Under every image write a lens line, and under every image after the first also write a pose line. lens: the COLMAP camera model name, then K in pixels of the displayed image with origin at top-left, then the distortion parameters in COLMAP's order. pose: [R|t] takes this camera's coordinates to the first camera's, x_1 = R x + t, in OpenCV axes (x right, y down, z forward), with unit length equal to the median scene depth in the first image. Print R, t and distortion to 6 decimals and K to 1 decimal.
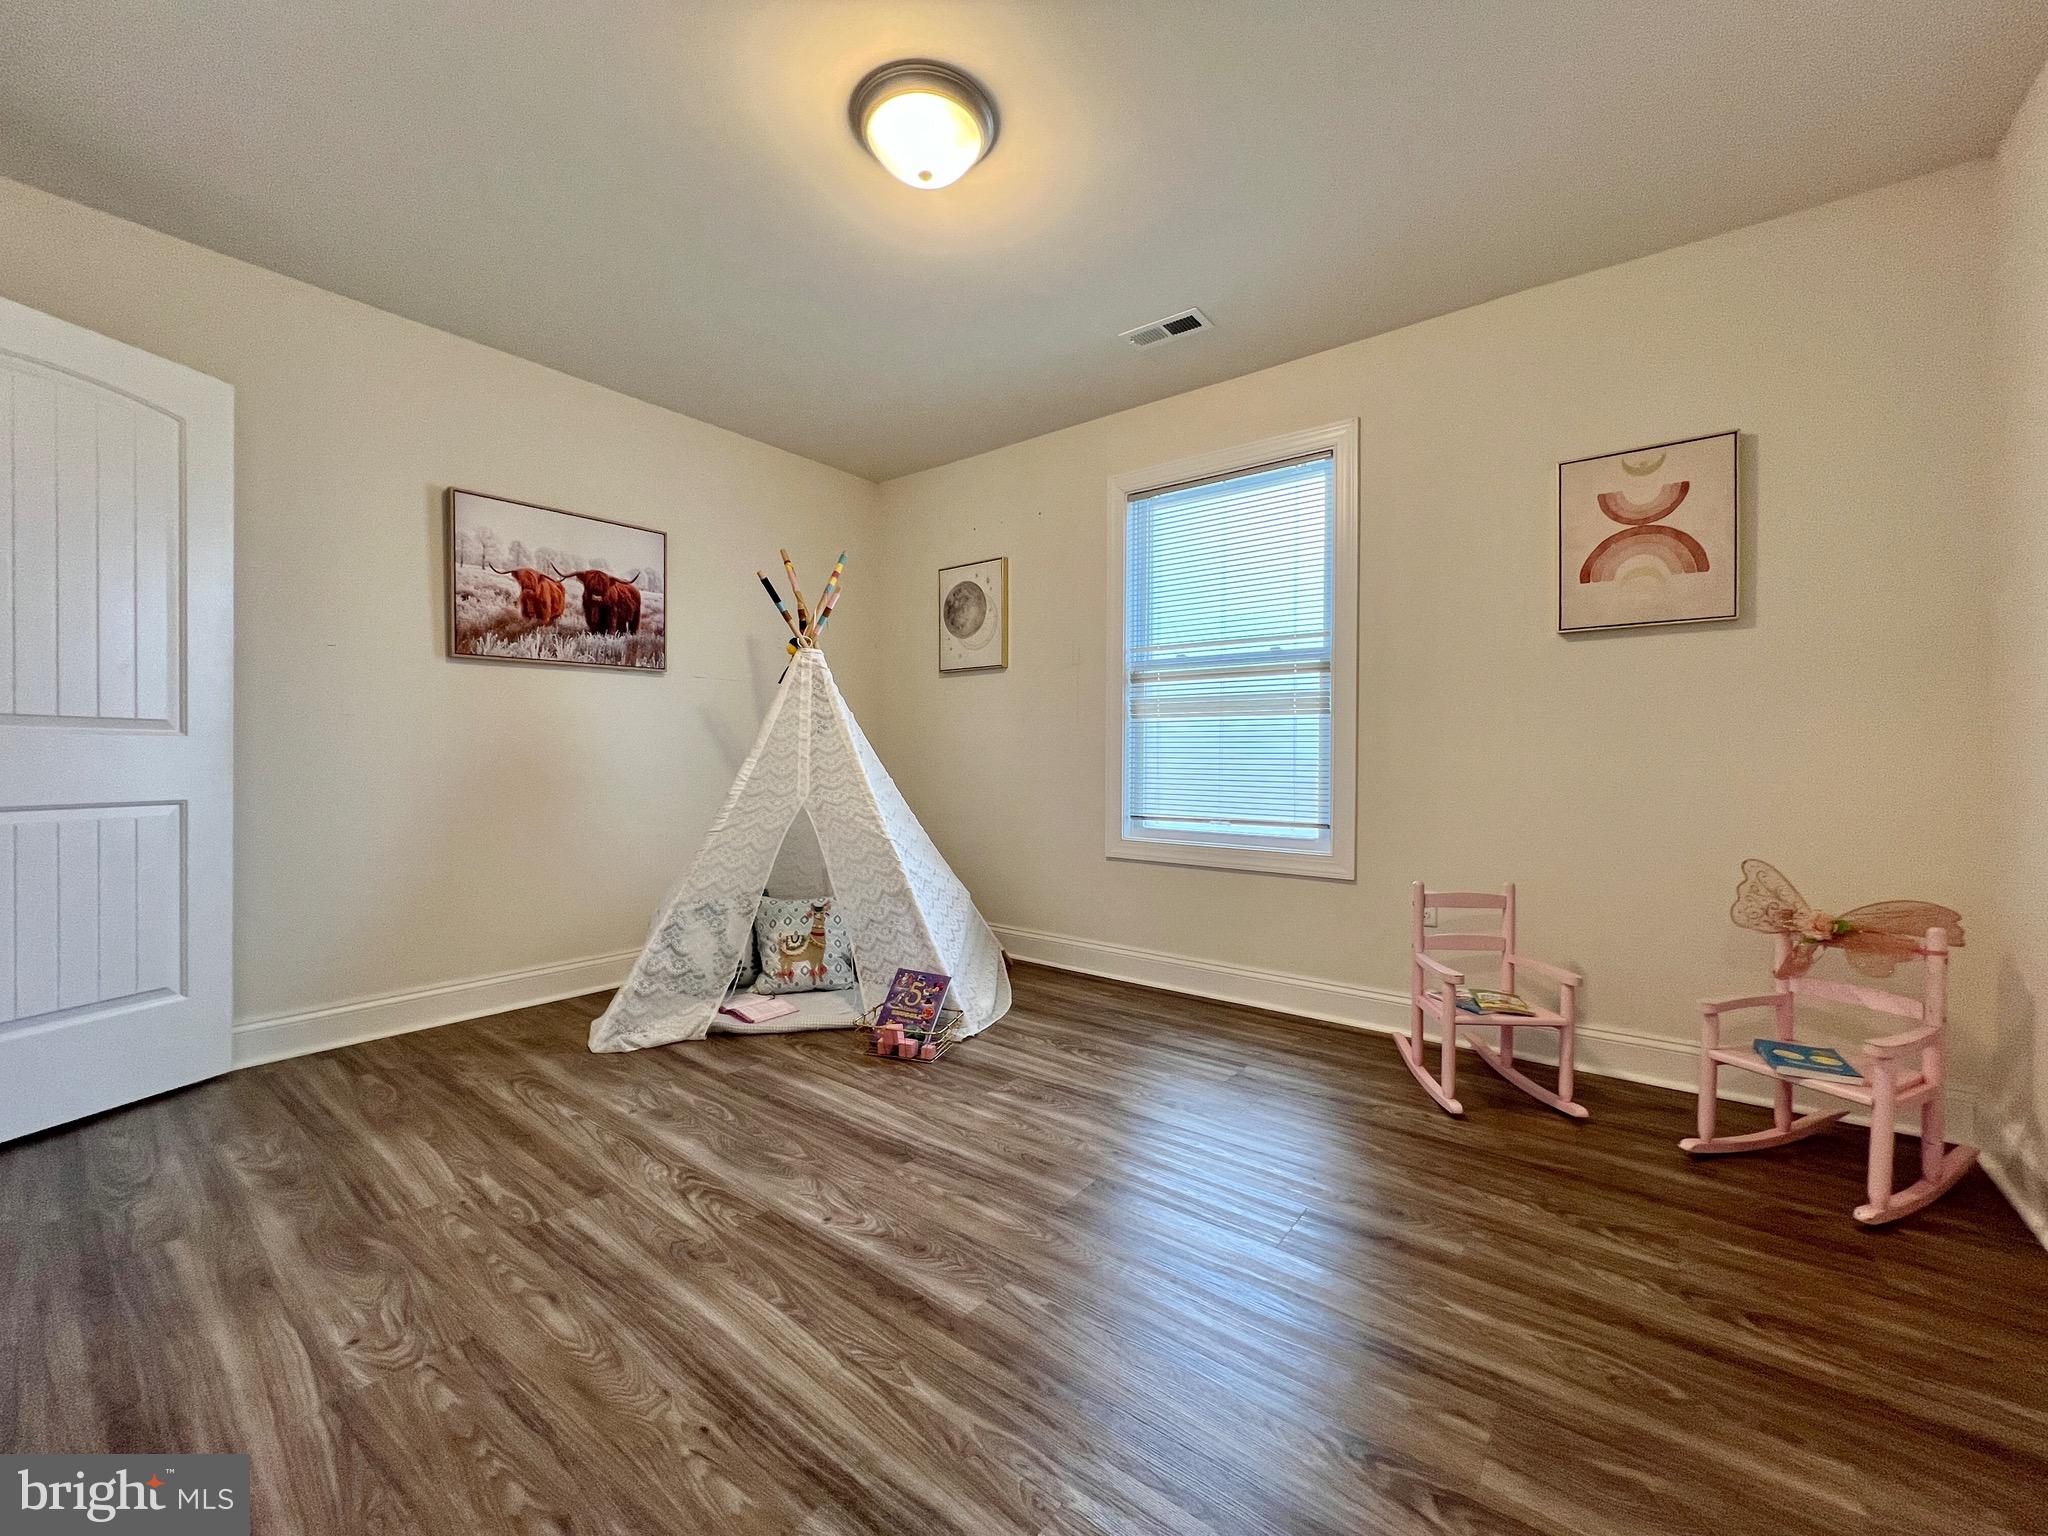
lens RADIAL K [[819.0, 0, 1020.0], [0, 819.0, 765.2], [0, 0, 1]] dist [-0.001522, 0.000570]
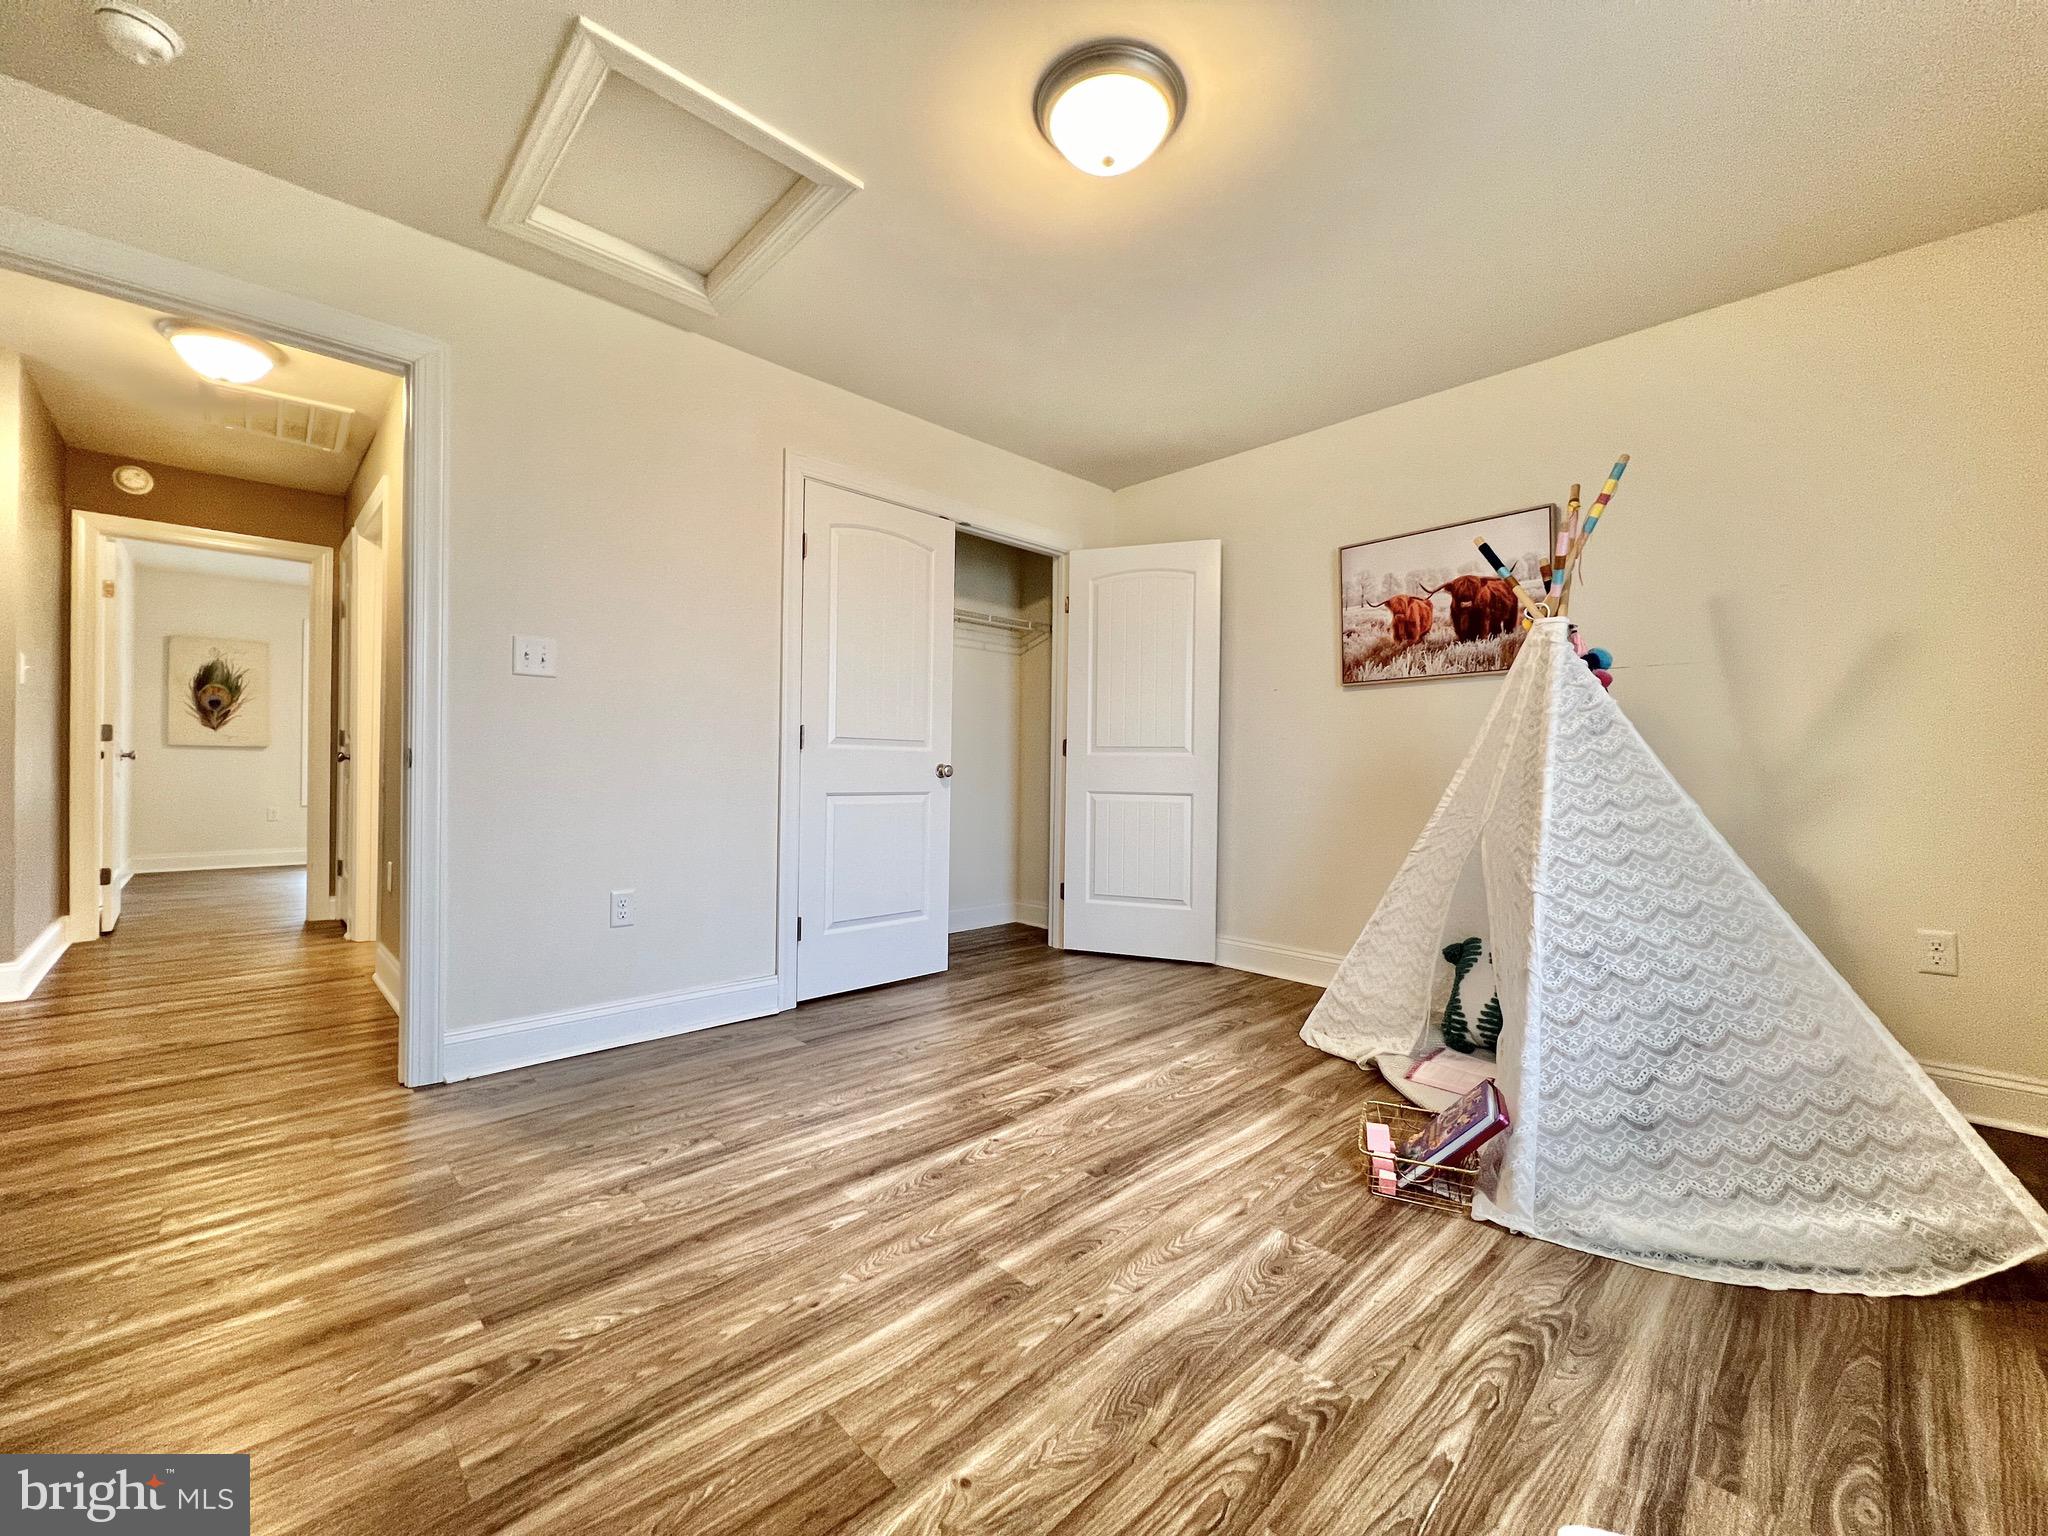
lens RADIAL K [[819.0, 0, 1020.0], [0, 819.0, 765.2], [0, 0, 1]] dist [-0.001522, 0.000570]
pose [[-0.135353, -0.009401, -0.990753, 0.794523], [-0.022710, 0.999722, -0.006384, 0.003513], [0.990537, 0.021636, -0.135529, 0.972922]]
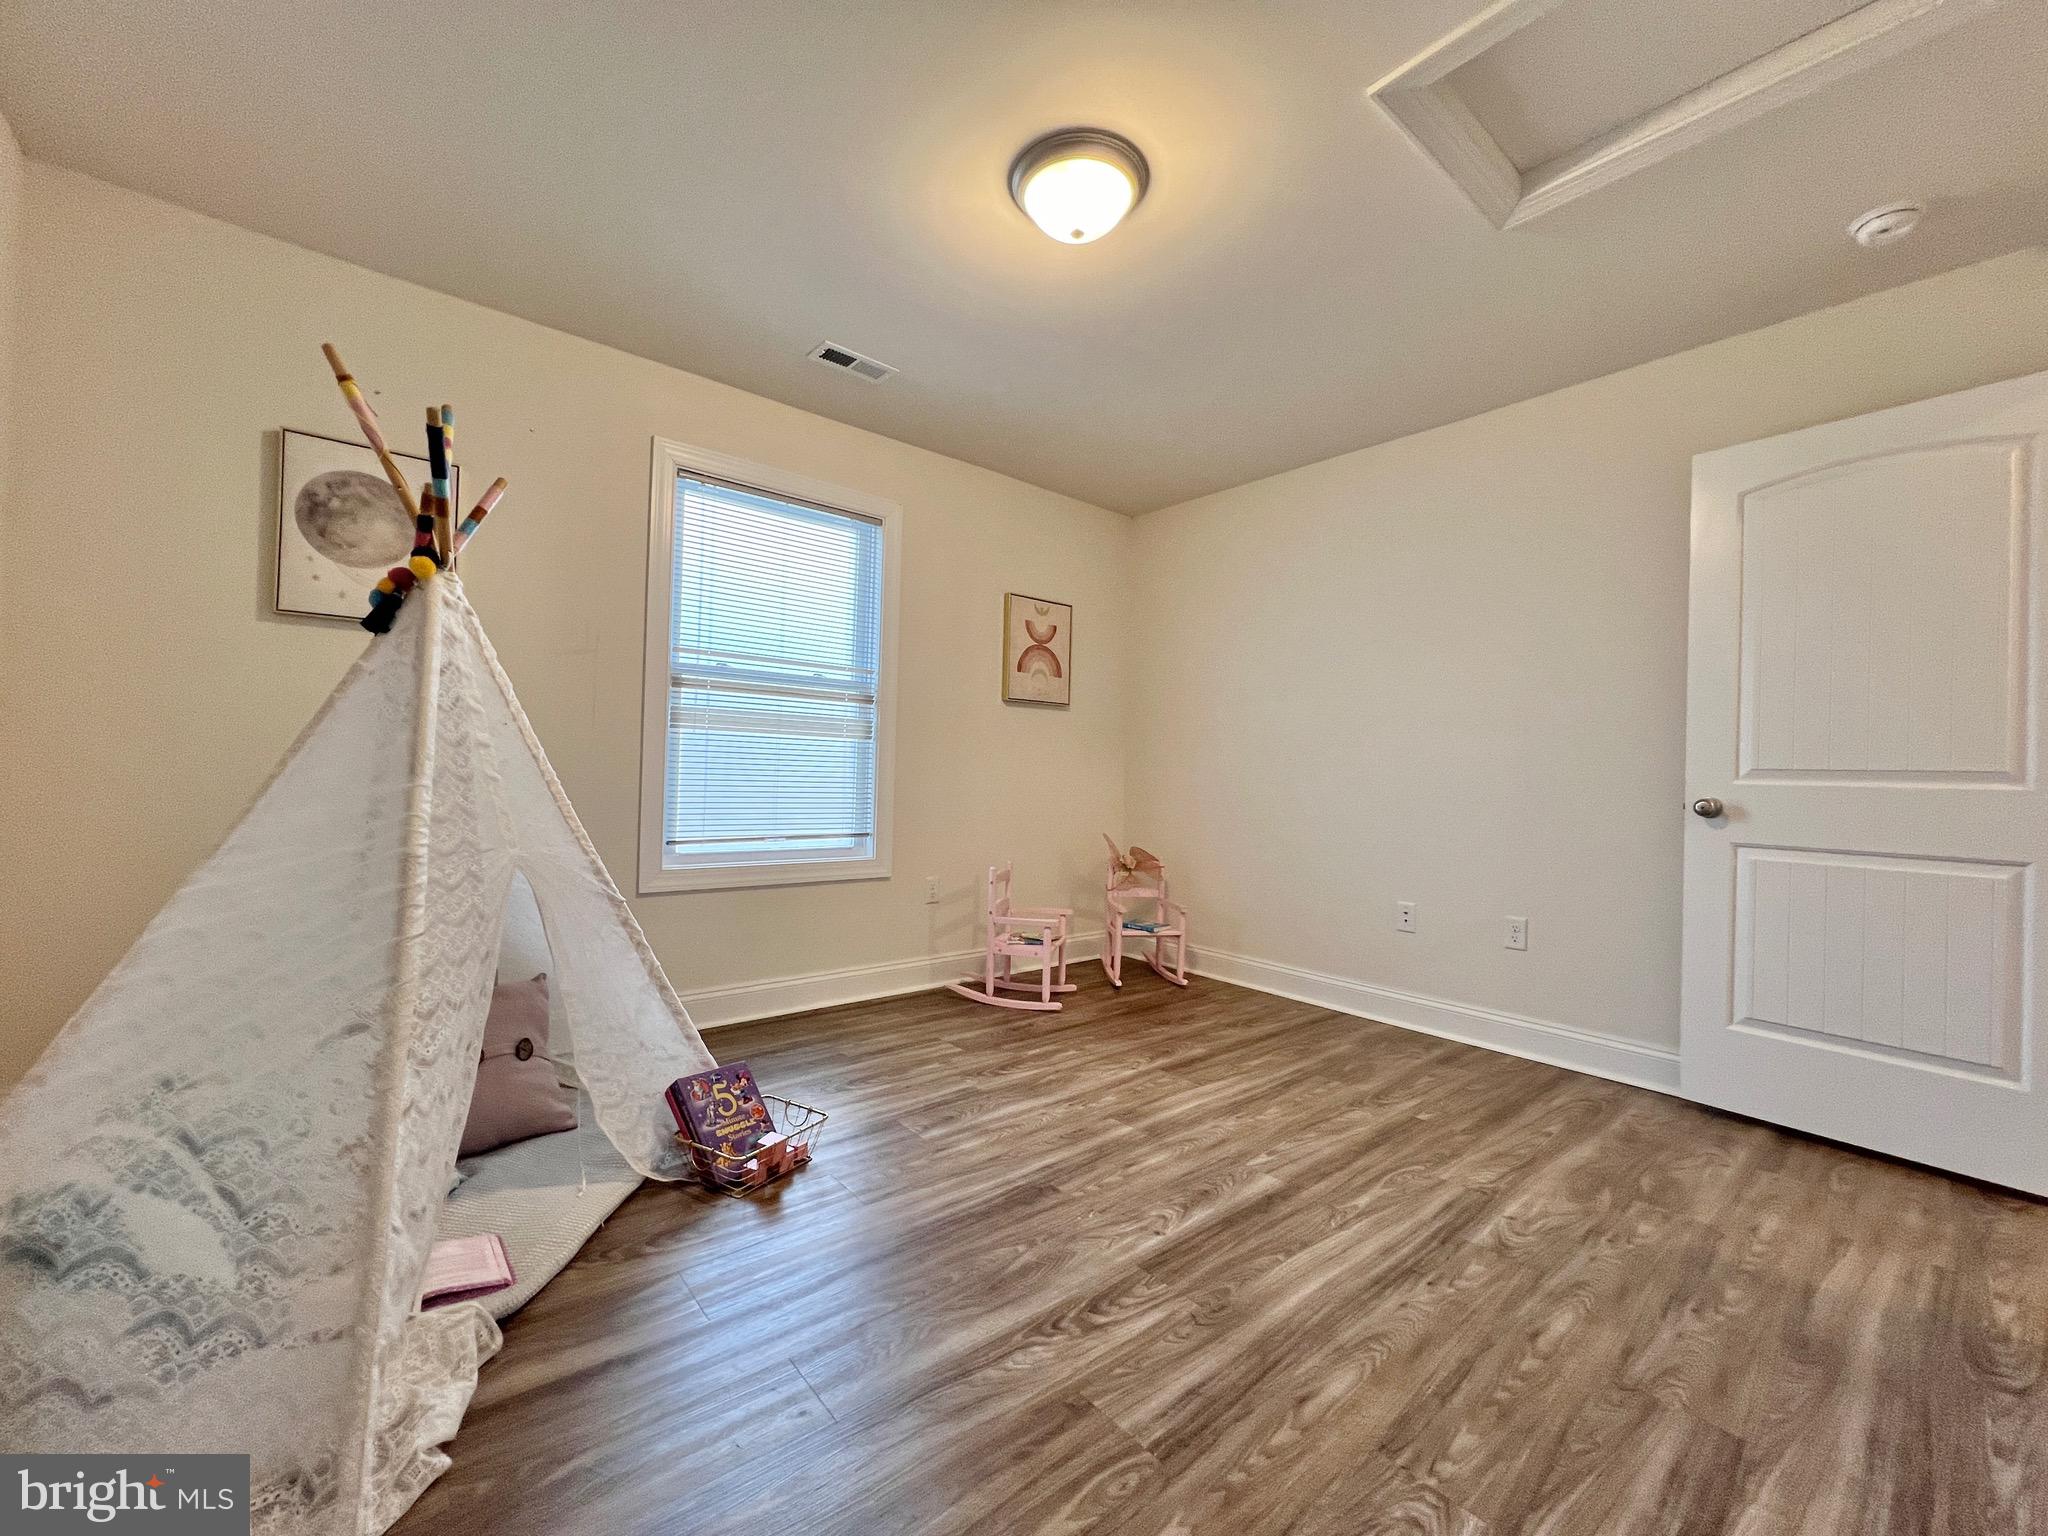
lens RADIAL K [[819.0, 0, 1020.0], [0, 819.0, 765.2], [0, 0, 1]] dist [-0.001522, 0.000570]
pose [[0.209063, 0.012725, 0.977819, -1.069956], [-0.016661, 0.999817, -0.009449, -0.026901], [-0.977760, -0.014316, 0.209237, 0.786676]]
